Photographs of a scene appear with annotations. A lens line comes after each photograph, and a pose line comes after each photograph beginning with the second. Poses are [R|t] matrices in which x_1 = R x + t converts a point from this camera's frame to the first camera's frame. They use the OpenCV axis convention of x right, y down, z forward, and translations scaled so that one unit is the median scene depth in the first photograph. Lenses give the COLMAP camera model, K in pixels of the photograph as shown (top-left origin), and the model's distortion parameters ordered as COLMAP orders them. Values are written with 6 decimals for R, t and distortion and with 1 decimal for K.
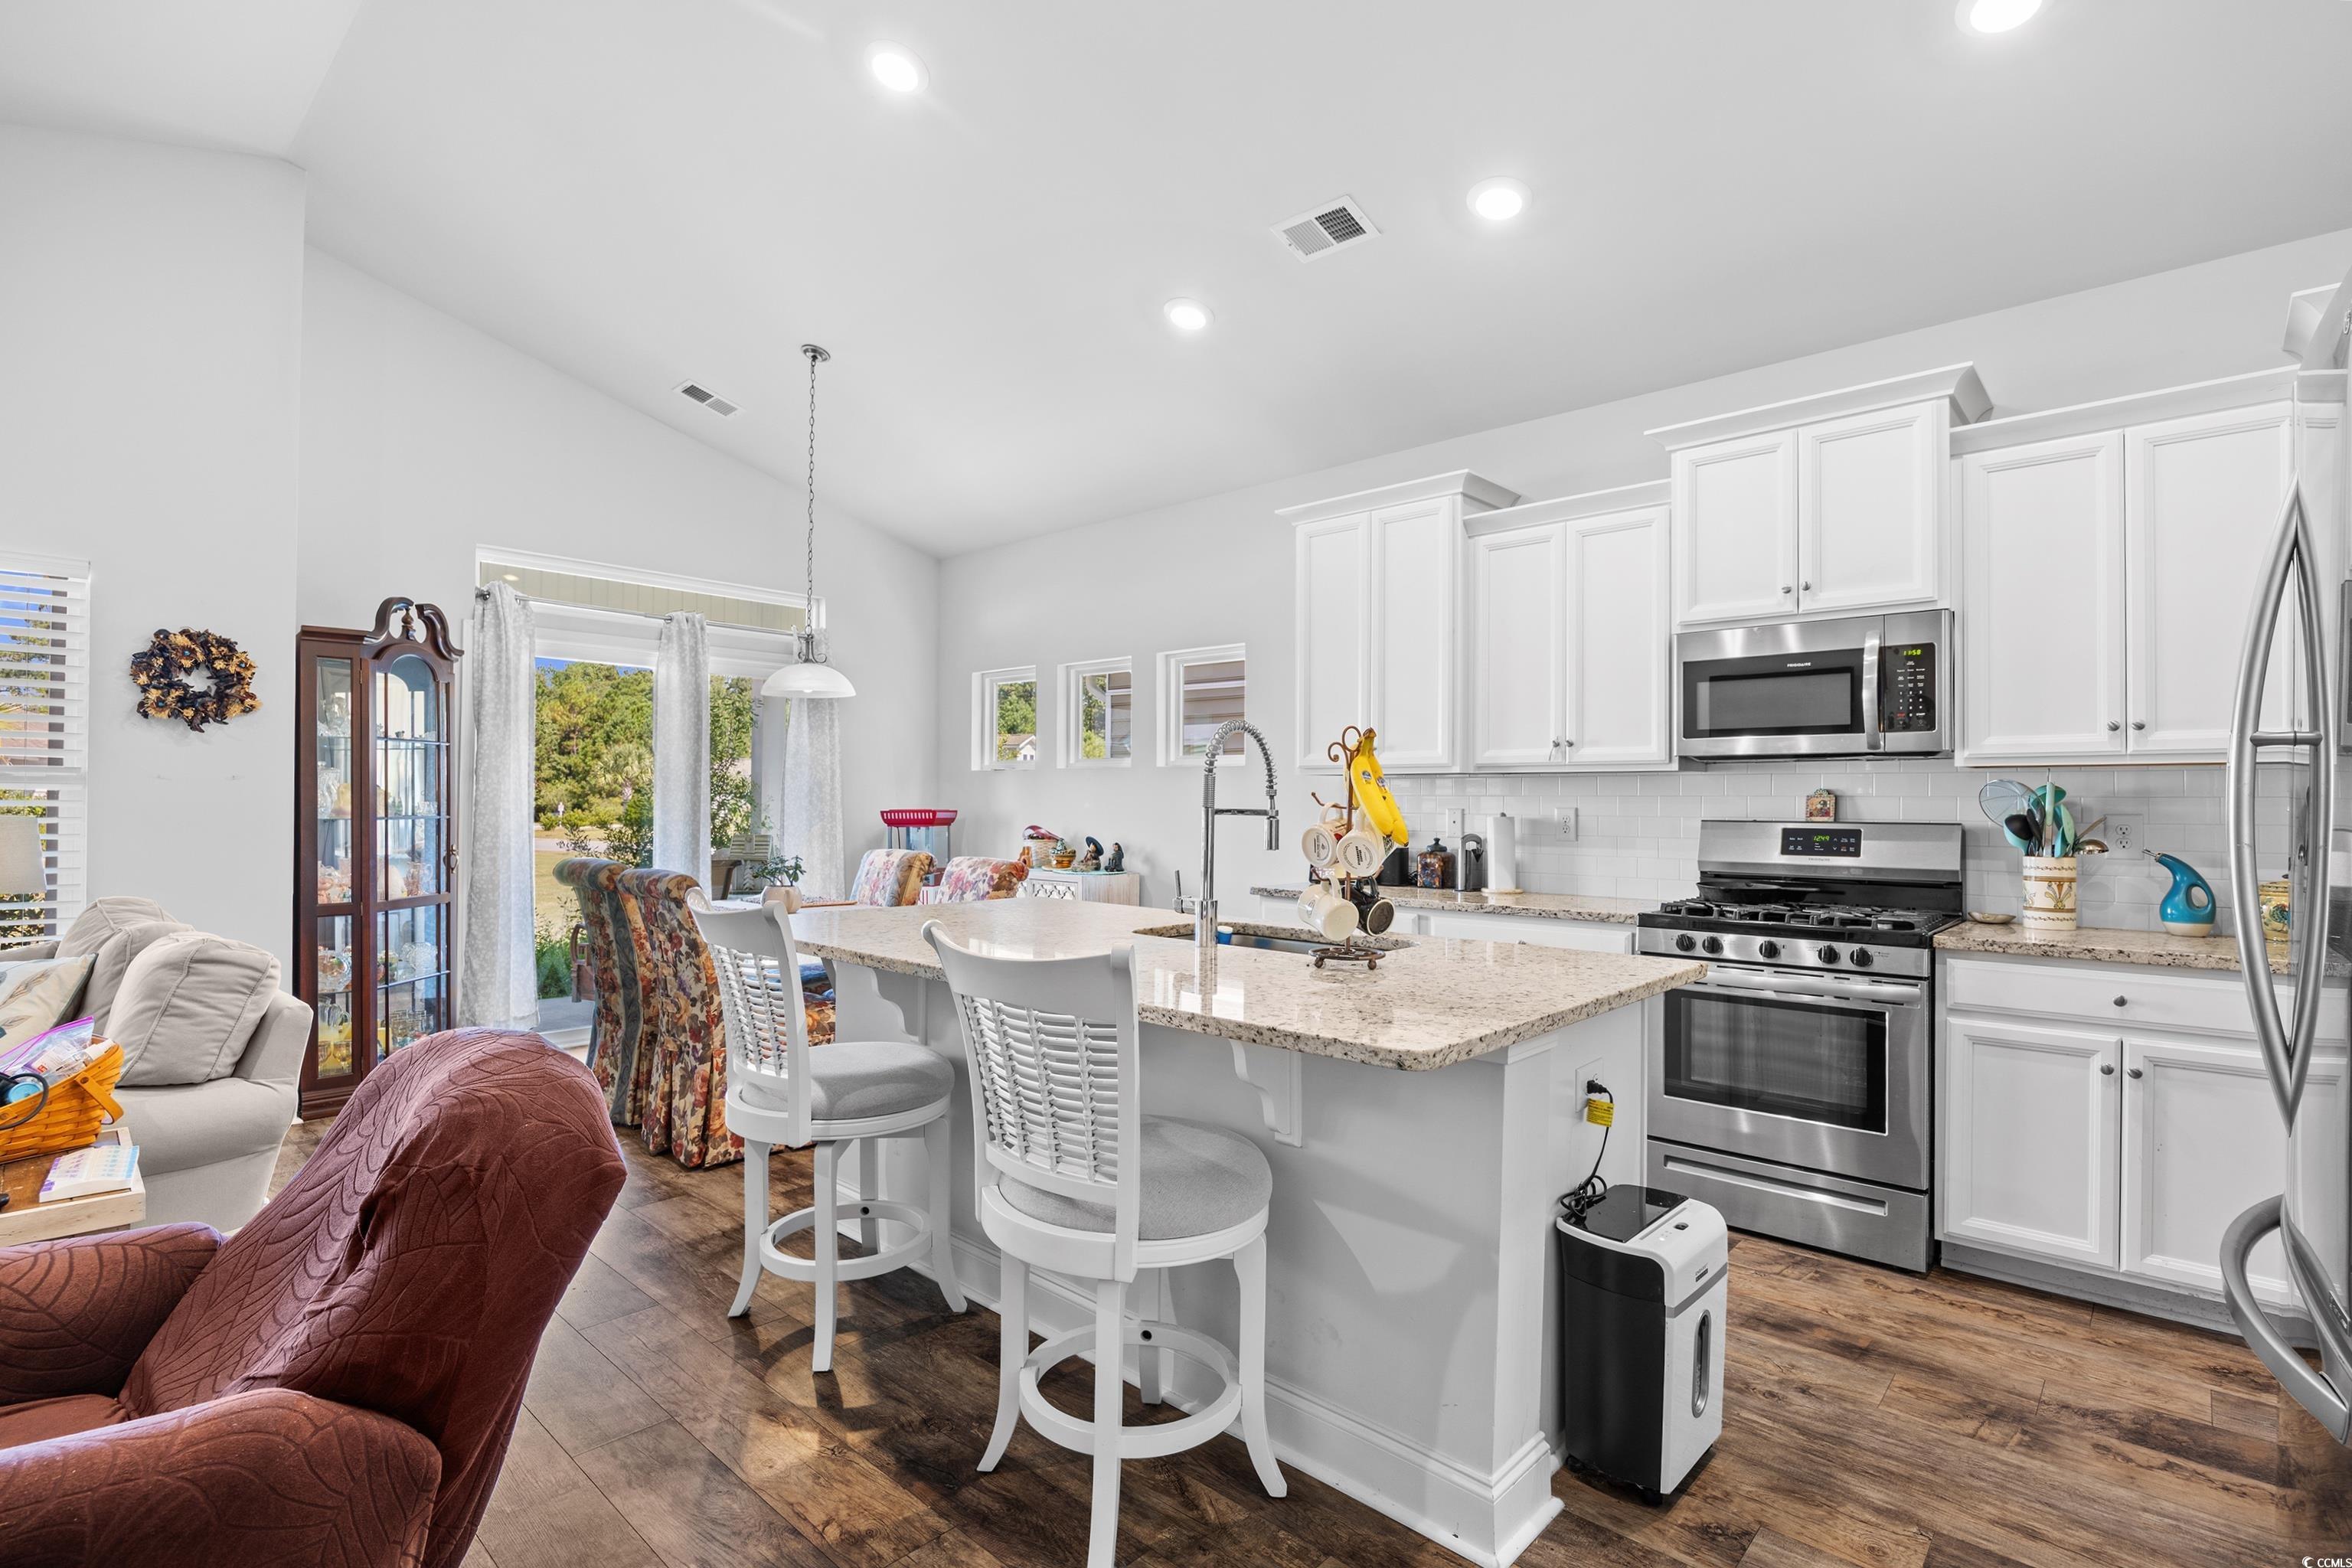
lens RADIAL K [[1104.2, 0, 1164.6], [0, 1104.2, 799.1], [0, 0, 1]] dist [-0.008614, -0.000125]
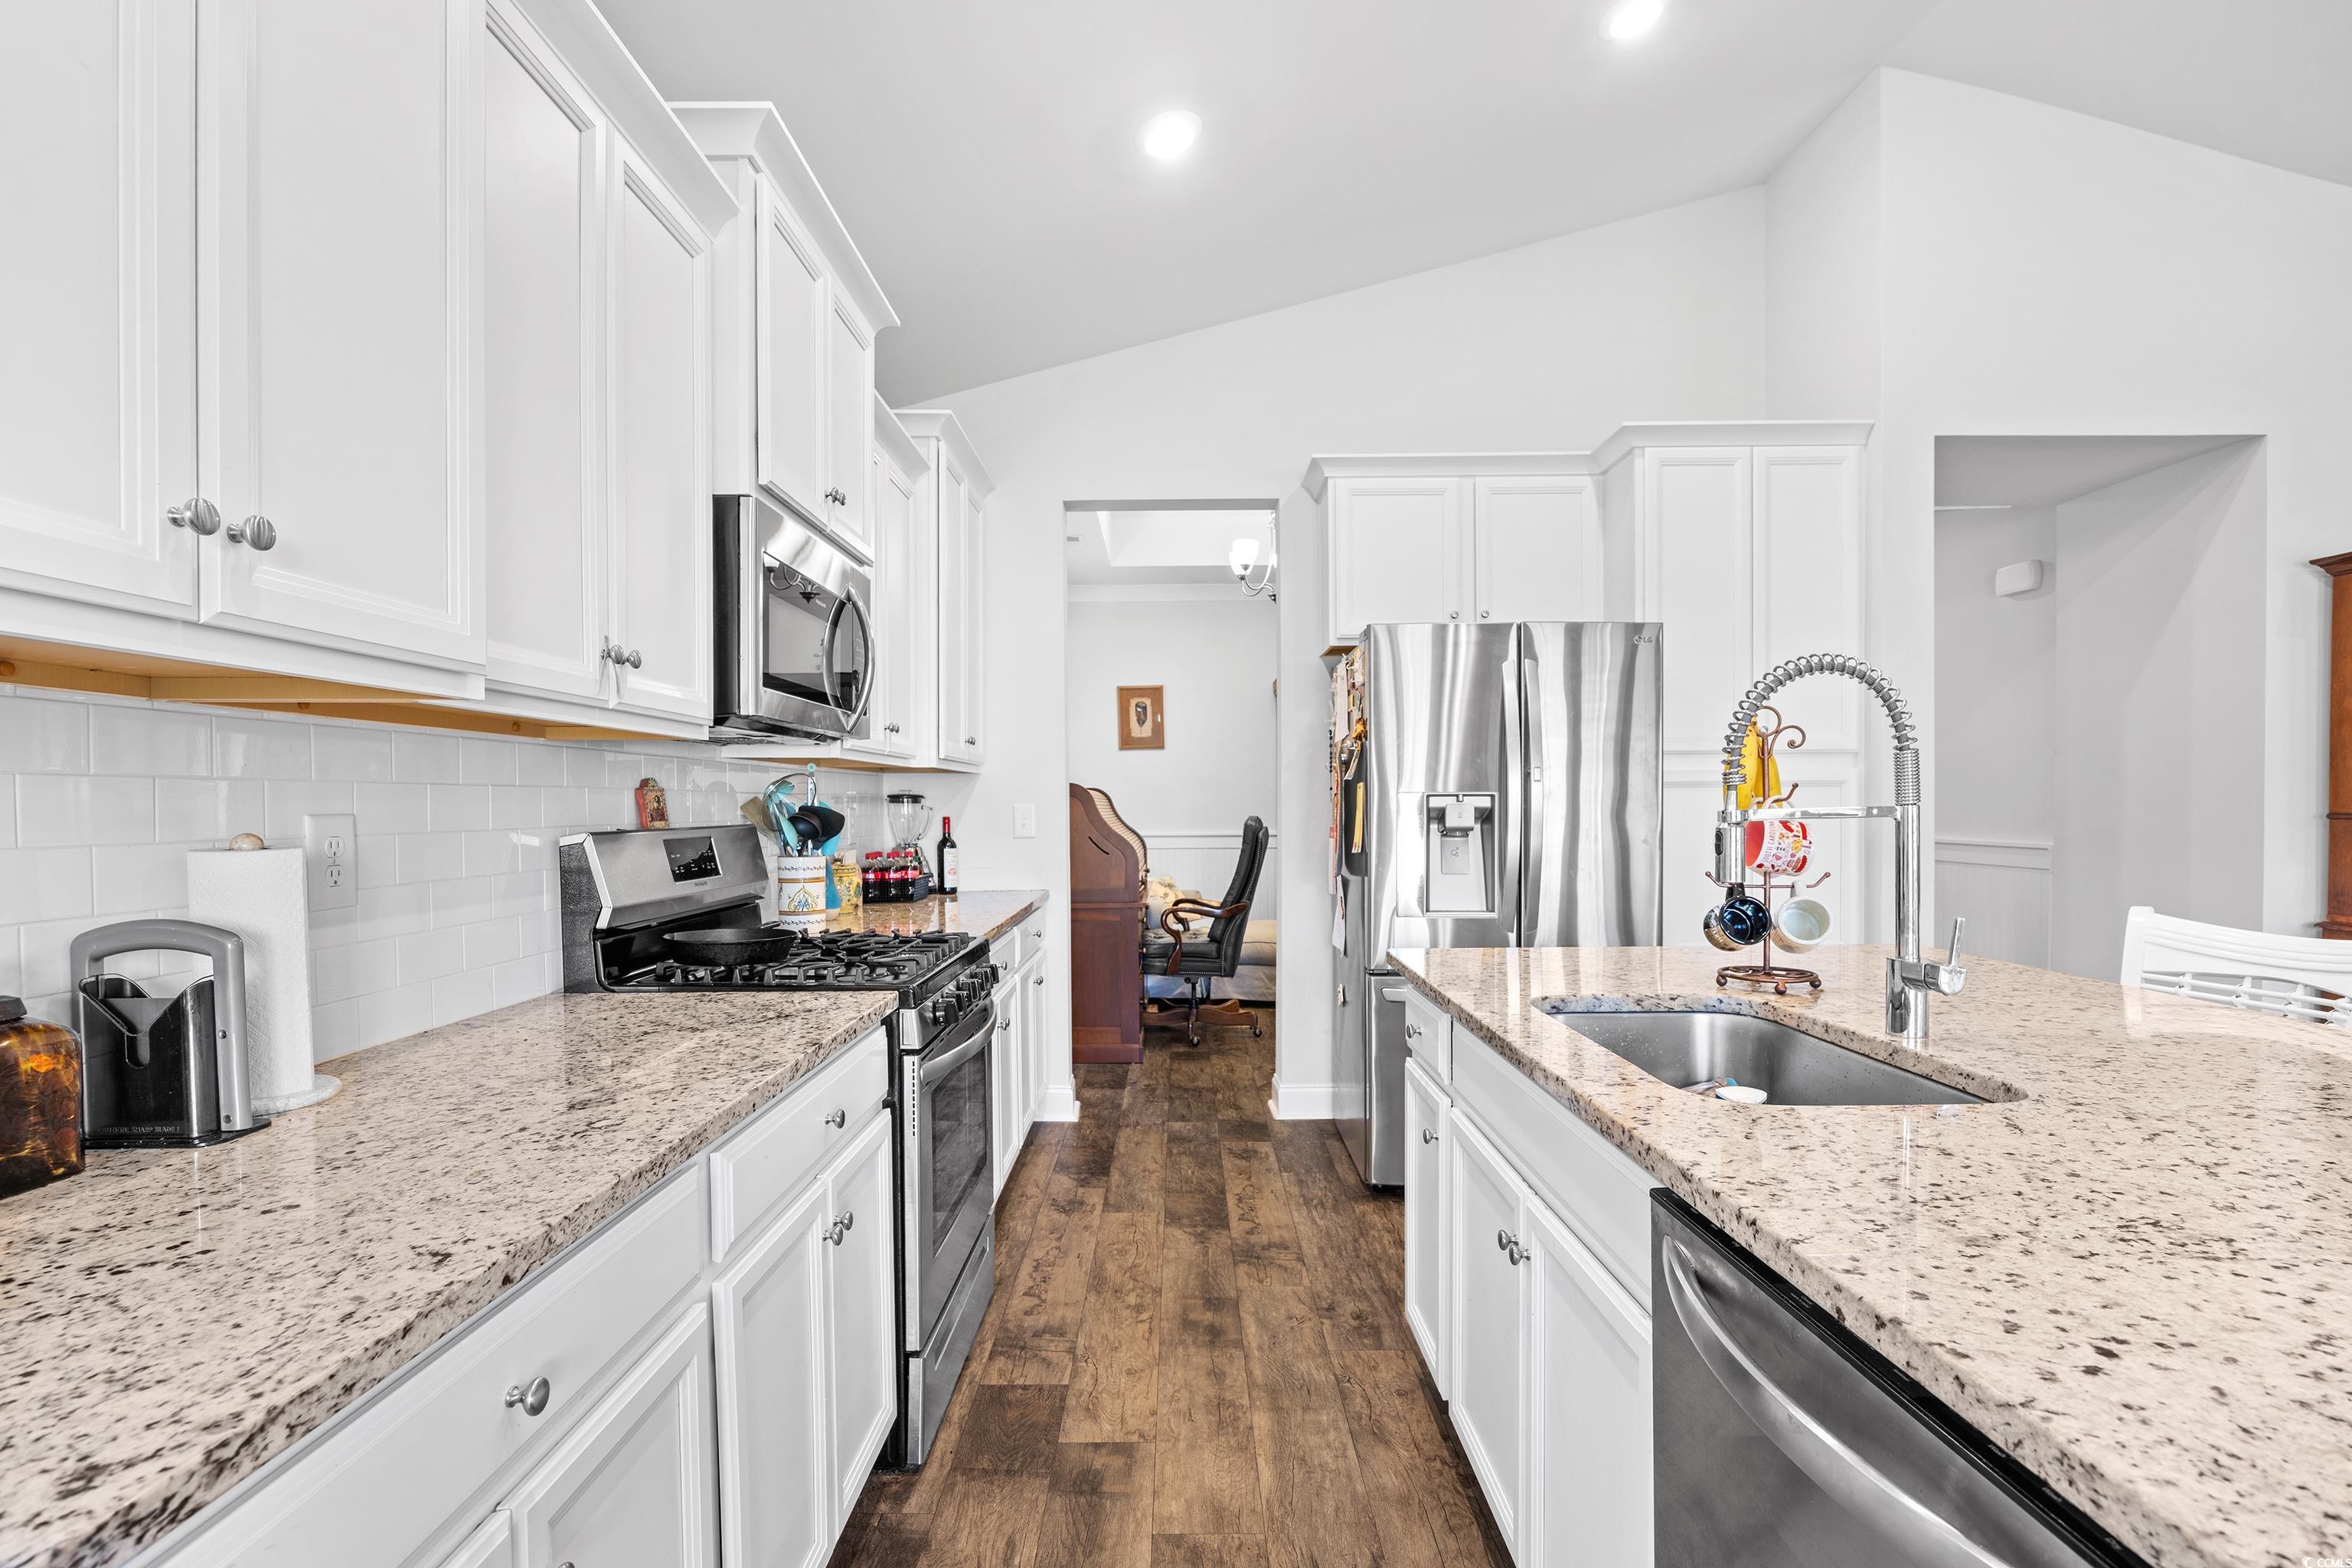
lens RADIAL K [[1104.2, 0, 1178.9], [0, 1104.2, 830.5], [0, 0, 1]] dist [-0.008614, -0.000125]
pose [[-0.677224, -0.020029, 0.735505, -0.079961], [-0.001458, 0.999664, 0.025879, 0.003670], [-0.735776, 0.016454, -0.677025, 0.989017]]
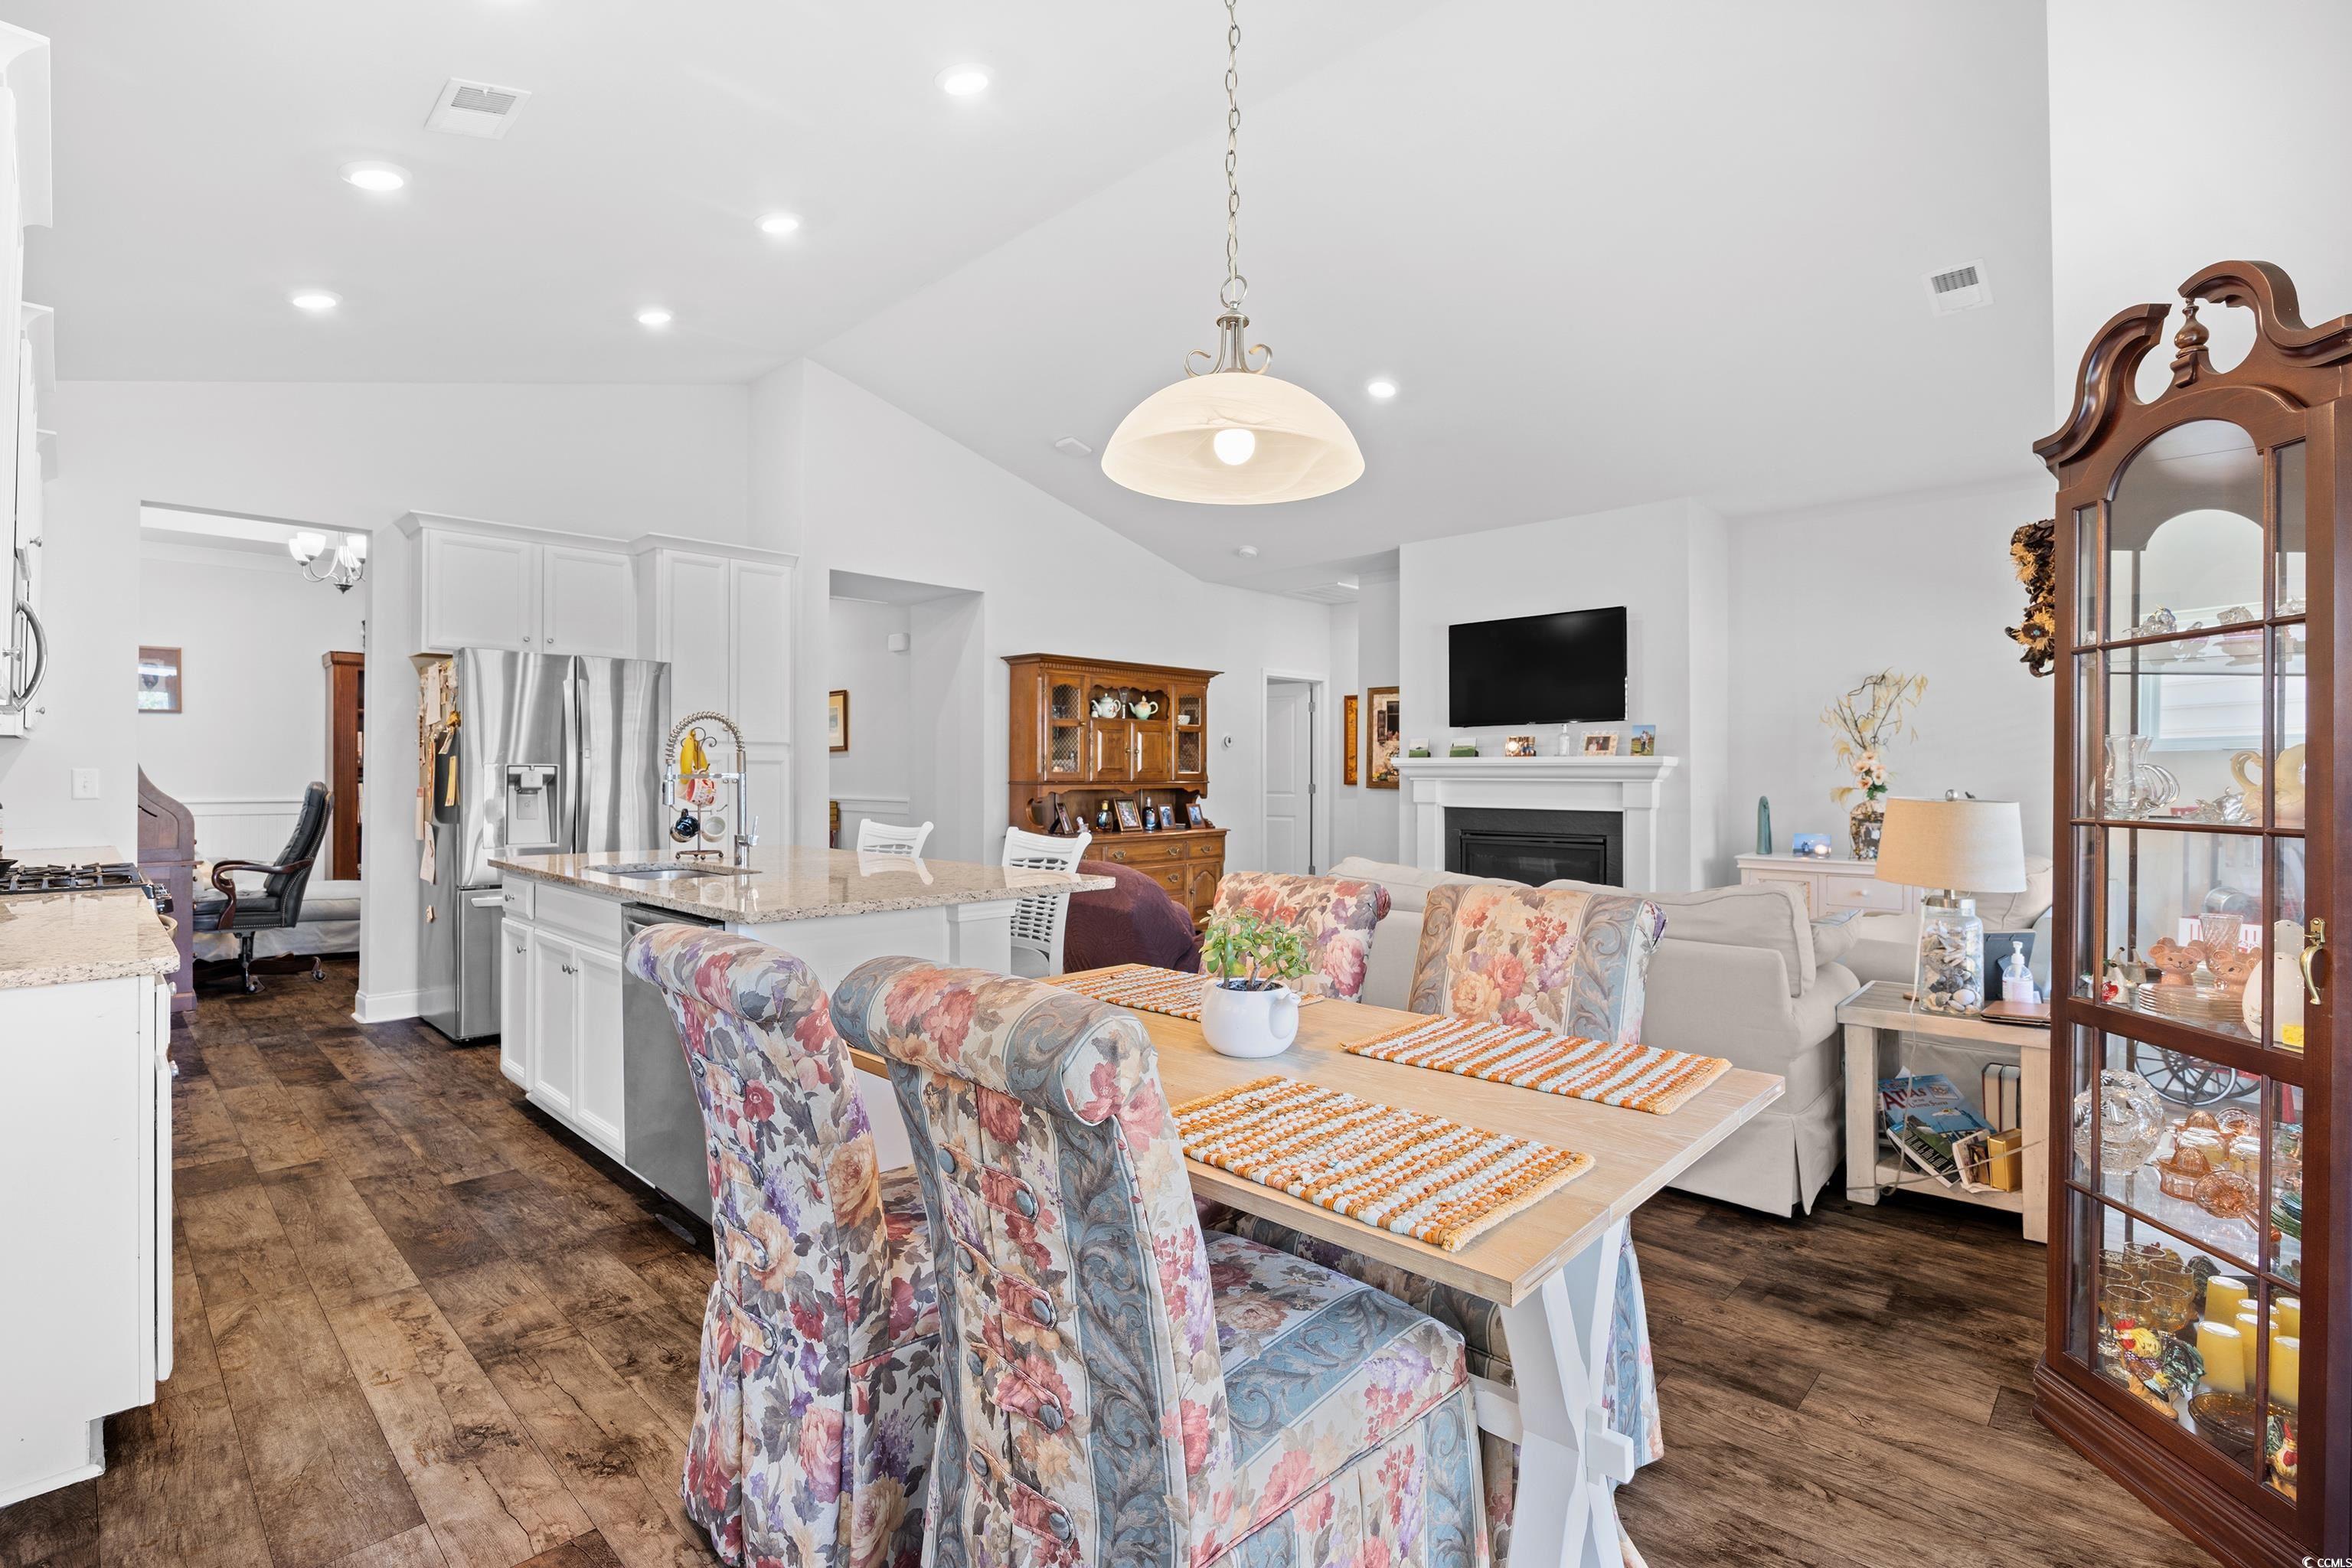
lens RADIAL K [[1067.7, 0, 1176.6], [0, 1067.7, 771.5], [0, 0, 1]] dist [-0.016414, 0.001649]
pose [[-0.999797, -0.010419, 0.017245, -0.339459], [-0.010537, 0.999922, -0.006755, 0.004732], [-0.017173, -0.006936, -0.999828, 1.422196]]
